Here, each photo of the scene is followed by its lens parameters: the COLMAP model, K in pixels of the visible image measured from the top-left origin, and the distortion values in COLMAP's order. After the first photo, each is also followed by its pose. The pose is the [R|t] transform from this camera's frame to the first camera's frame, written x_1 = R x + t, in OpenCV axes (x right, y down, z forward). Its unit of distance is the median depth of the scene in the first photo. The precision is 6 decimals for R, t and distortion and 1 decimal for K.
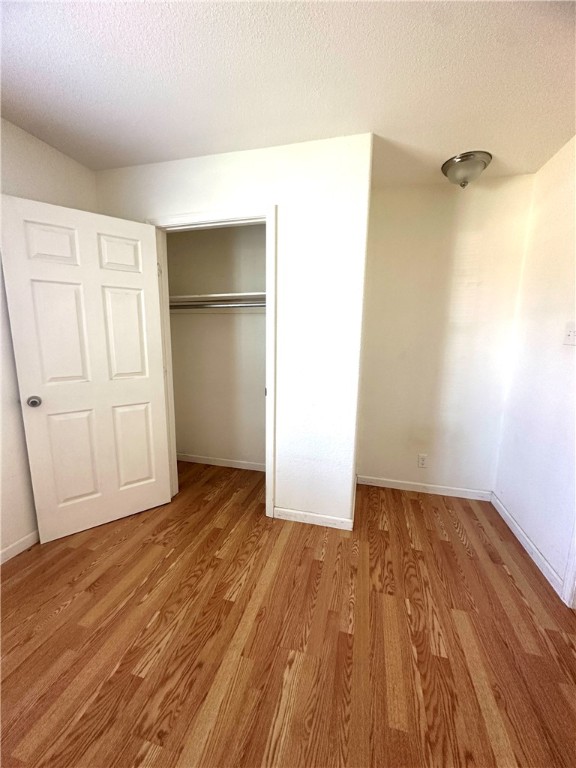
lens RADIAL K [[306.3, 0, 286.7], [0, 306.3, 384.7], [0, 0, 1]] dist [-0.003093, -0.000543]
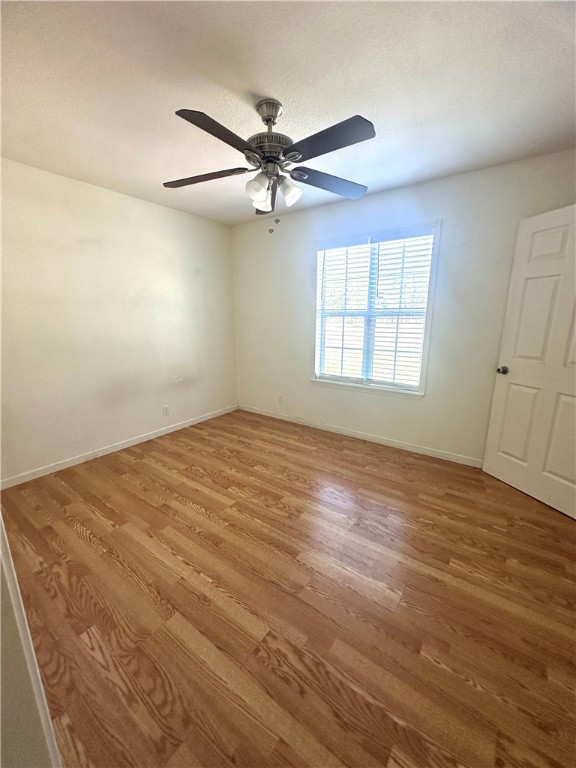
lens RADIAL K [[306.3, 0, 288.0], [0, 306.3, 385.3], [0, 0, 1]] dist [-0.003093, -0.000543]
pose [[-0.364847, 0.193527, -0.910733, 0.763676], [-0.157432, 0.951252, 0.265206, -0.088701], [0.917661, 0.240138, -0.316595, 0.550307]]
